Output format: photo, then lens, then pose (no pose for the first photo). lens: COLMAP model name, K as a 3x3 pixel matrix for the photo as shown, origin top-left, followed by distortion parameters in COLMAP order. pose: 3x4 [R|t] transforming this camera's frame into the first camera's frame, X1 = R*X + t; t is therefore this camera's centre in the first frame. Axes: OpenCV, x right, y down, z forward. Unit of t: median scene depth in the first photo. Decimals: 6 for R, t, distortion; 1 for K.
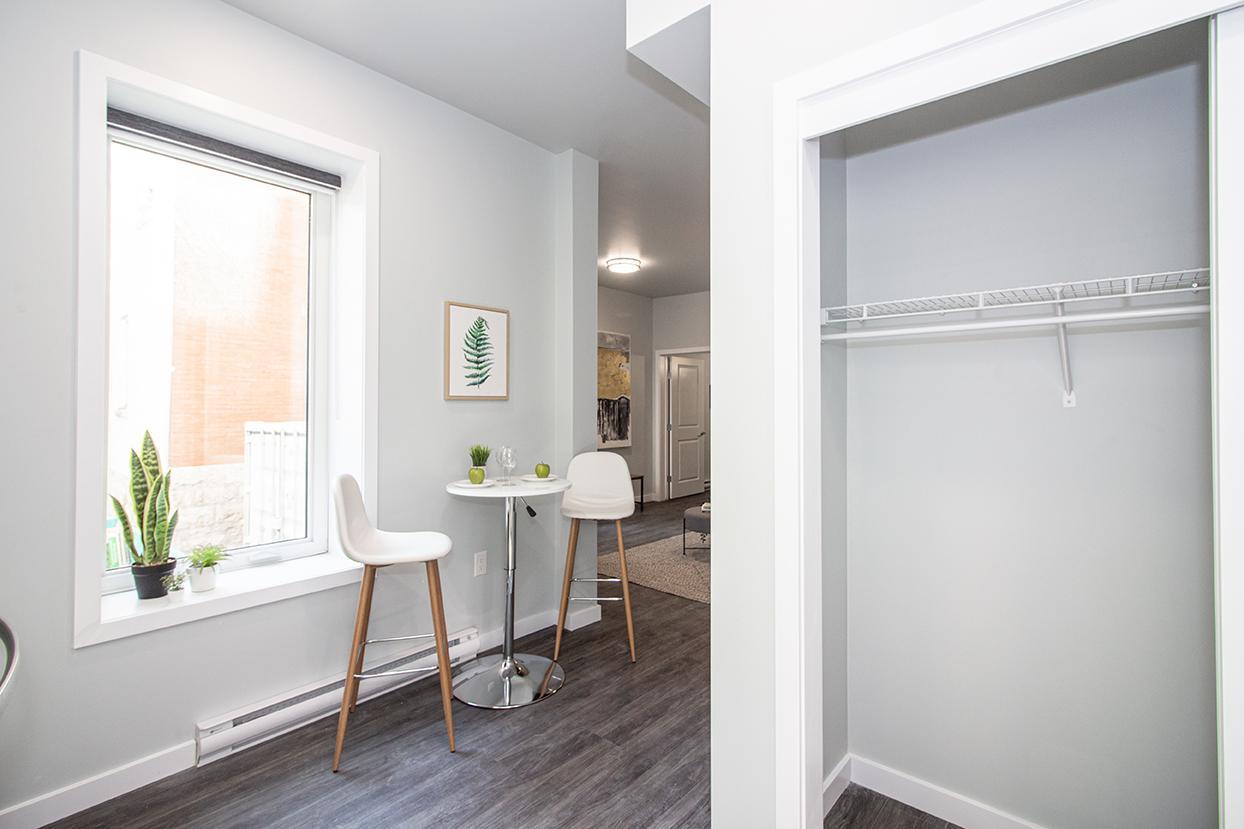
lens RADIAL K [[581.9, 0, 620.2], [0, 581.9, 395.0], [0, 0, 1]] dist [0.006343, 0.000801]
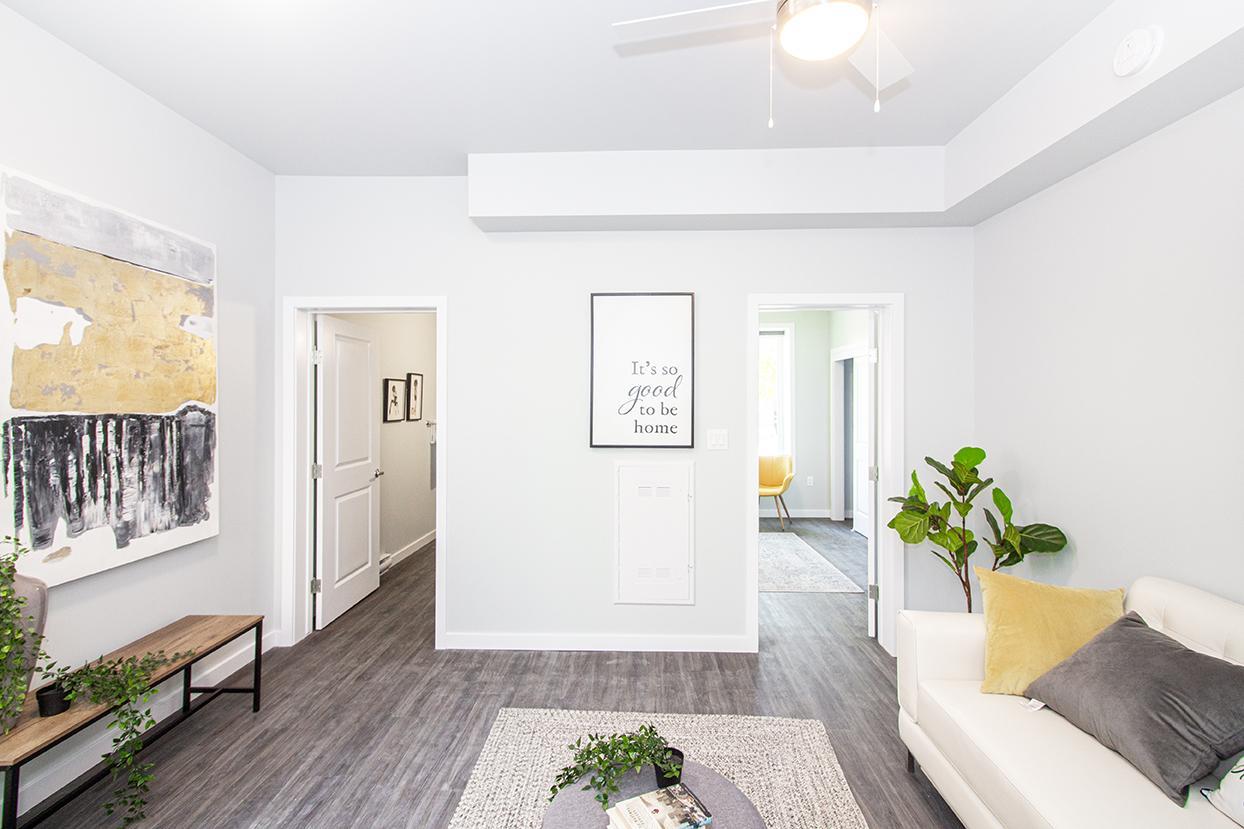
lens RADIAL K [[569.6, 0, 623.3], [0, 569.6, 402.5], [0, 0, 1]] dist [0.002106, 0.000506]
pose [[0.771190, 0.002801, 0.636598, -0.031032], [-0.010579, 0.999909, 0.008415, -0.011059], [-0.636517, -0.013224, 0.771150, 1.128221]]
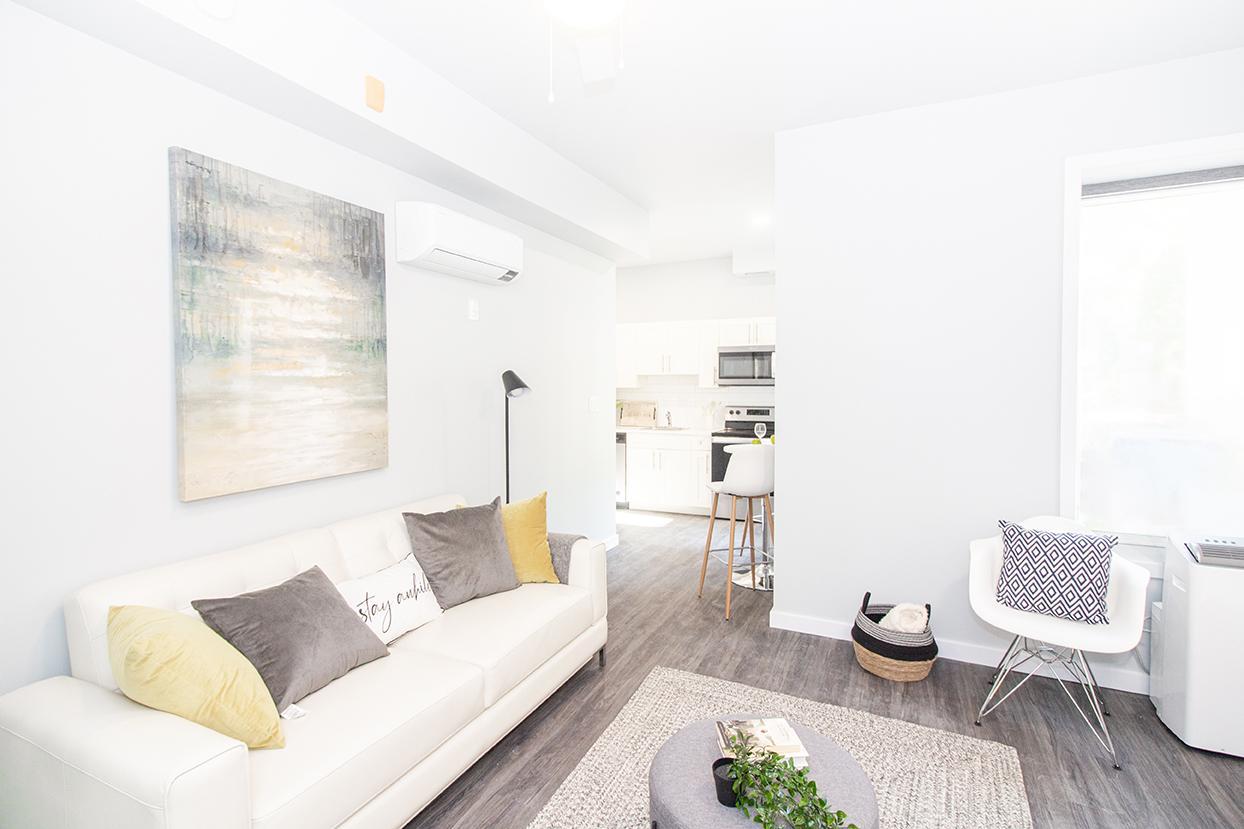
lens RADIAL K [[599.9, 0, 621.5], [0, 599.9, 395.4], [0, 0, 1]] dist [0.004059, 0.000737]
pose [[-0.959105, 0.003124, -0.283034, 0.457359], [0.001874, 0.999987, 0.004687, 0.005382], [0.283045, 0.003965, -0.959098, 1.807495]]
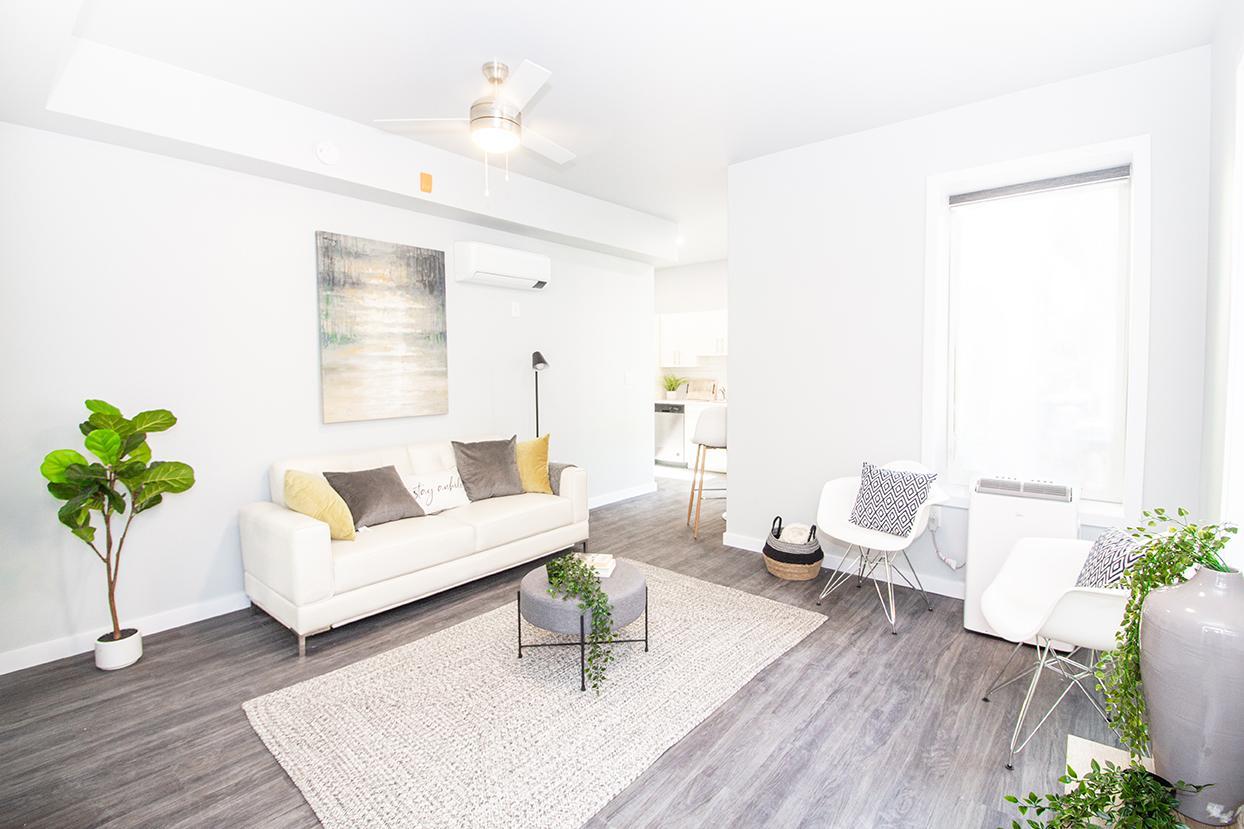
lens RADIAL K [[578.5, 0, 621.6], [0, 578.5, 394.6], [0, 0, 1]] dist [-0.001540, -0.013249]
pose [[-0.999718, 0.001887, -0.023690, 0.205617], [0.001146, 0.999510, 0.031275, 0.025999], [0.023738, 0.031239, -0.999230, 2.153303]]
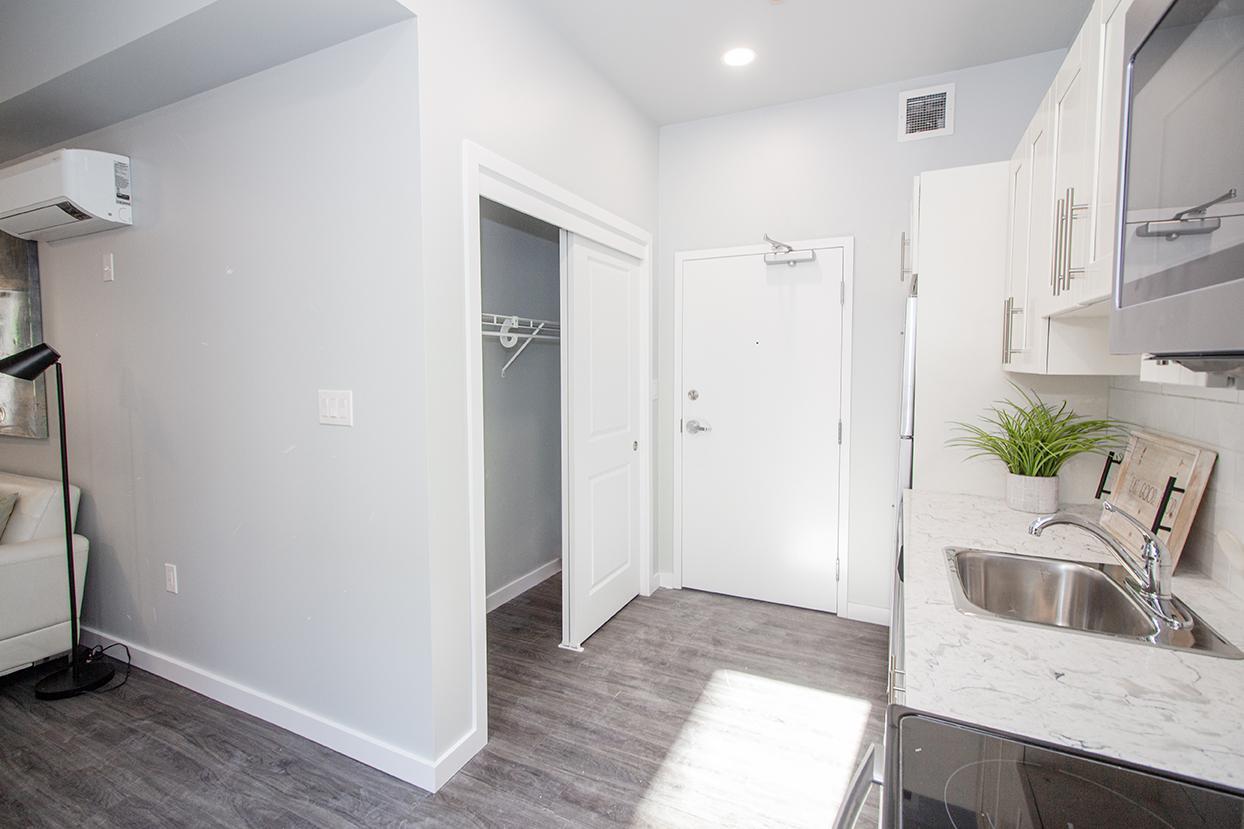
lens RADIAL K [[581.9, 0, 620.2], [0, 581.9, 395.0], [0, 0, 1]] dist [0.006343, 0.000801]
pose [[-0.255963, -0.048605, 0.965464, -0.460548], [-0.010111, 0.998815, 0.047603, -0.004194], [-0.966634, 0.002423, -0.256151, 0.383327]]
